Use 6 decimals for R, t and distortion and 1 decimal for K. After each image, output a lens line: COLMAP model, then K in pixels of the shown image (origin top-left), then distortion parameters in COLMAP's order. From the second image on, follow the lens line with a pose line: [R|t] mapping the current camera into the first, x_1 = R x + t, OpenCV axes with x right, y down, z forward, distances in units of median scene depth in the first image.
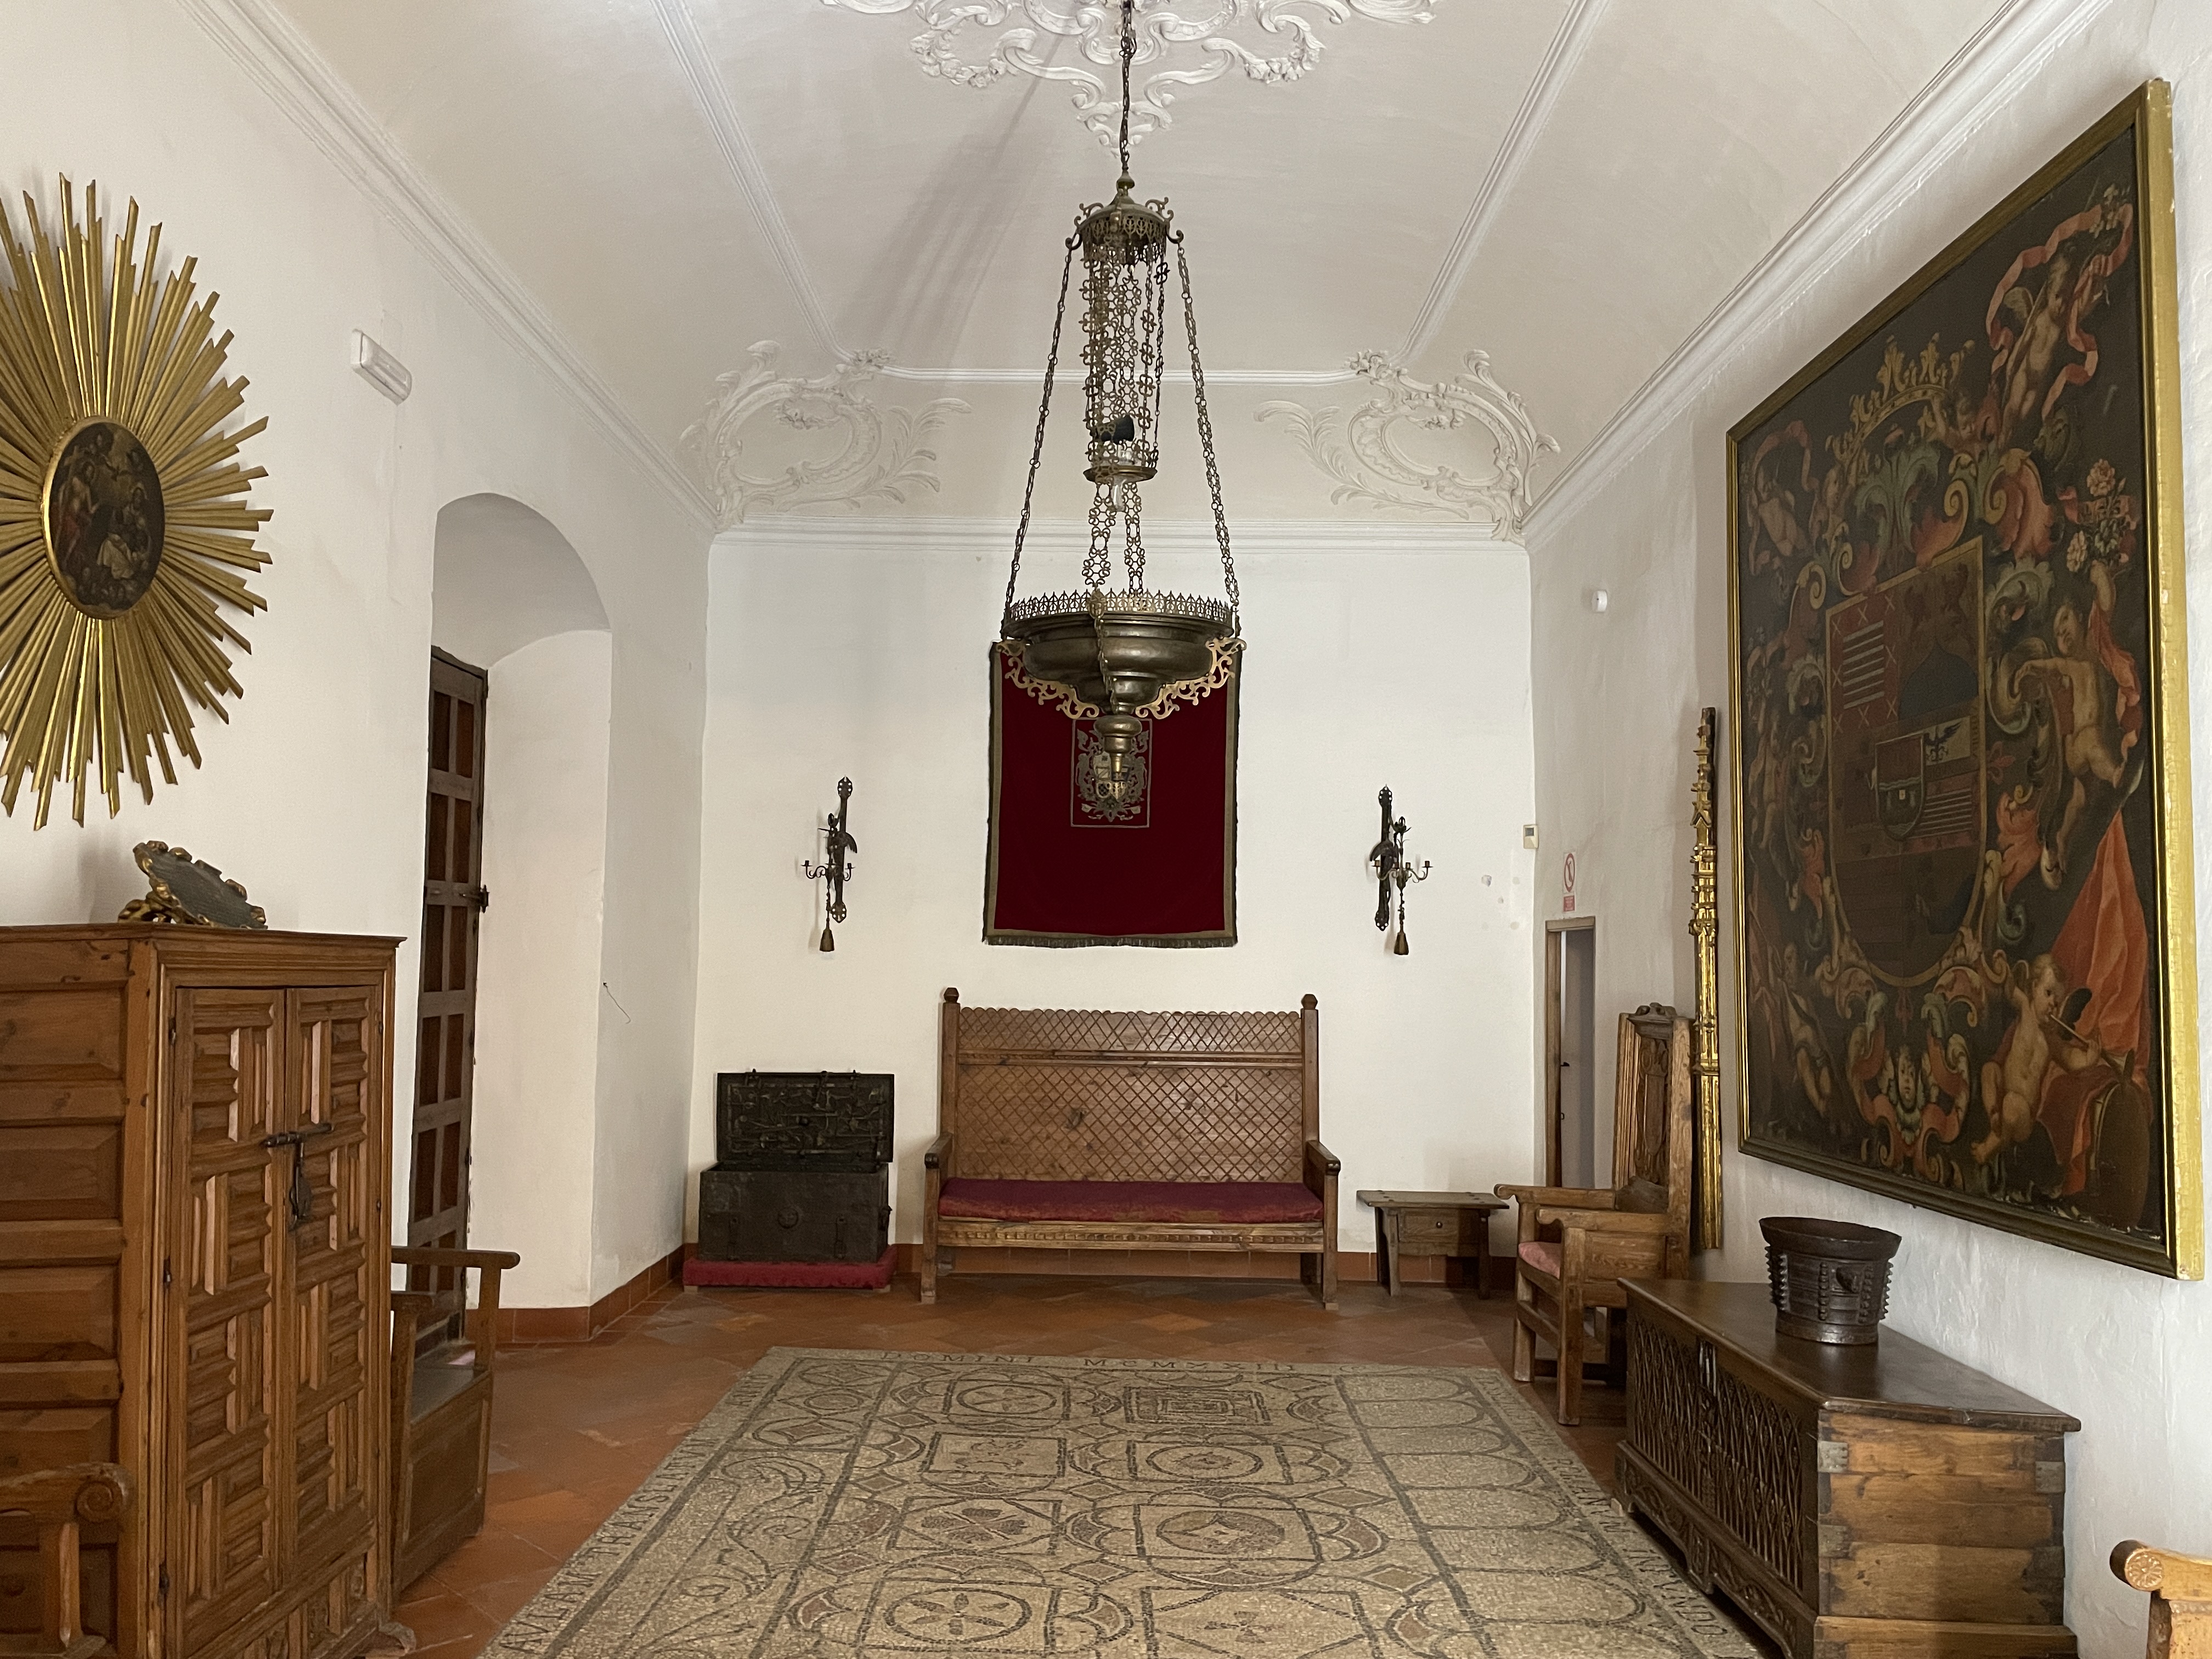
lens RADIAL K [[1648.0, 0, 1105.7], [0, 1648.0, 799.4], [0, 0, 1]] dist [0.105709, -0.135012]
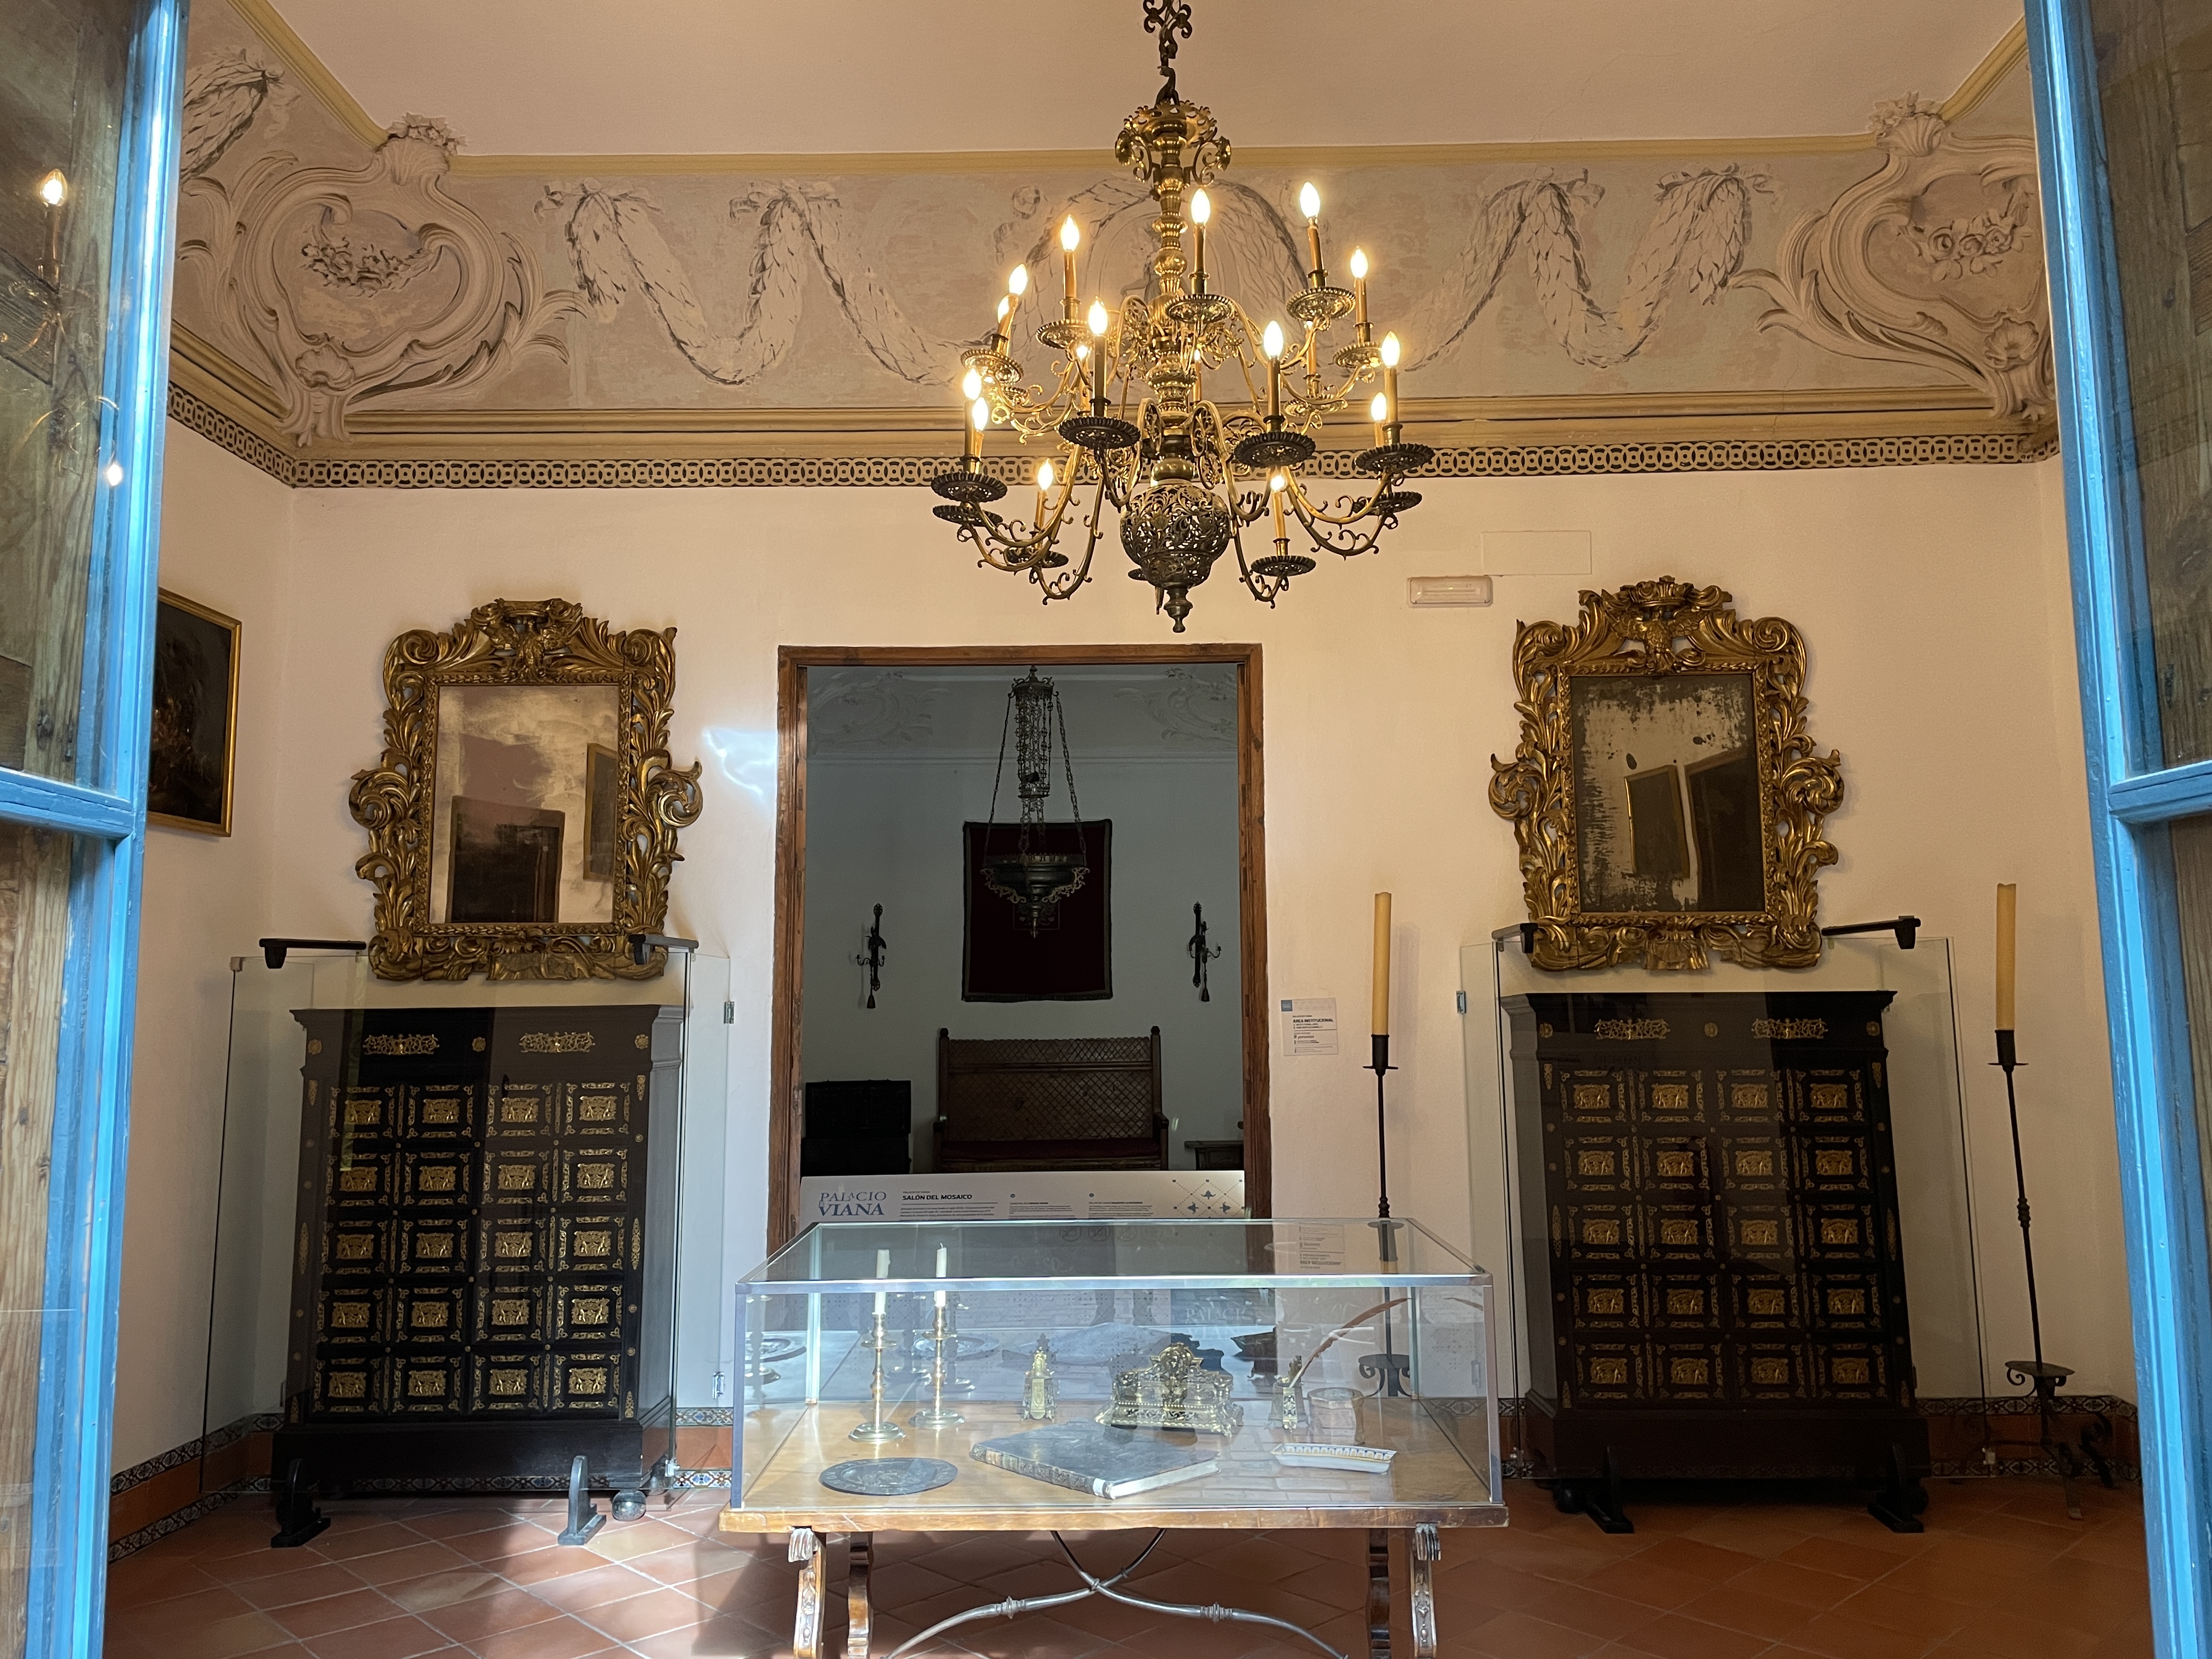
lens RADIAL K [[1648.0, 0, 1105.7], [0, 1648.0, 799.4], [0, 0, 1]] dist [0.105709, -0.135012]
pose [[0.999050, -0.019756, 0.038838, 0.010907], [0.020838, 0.999401, -0.027645, -0.069692], [-0.038268, 0.028428, 0.998863, -0.703811]]
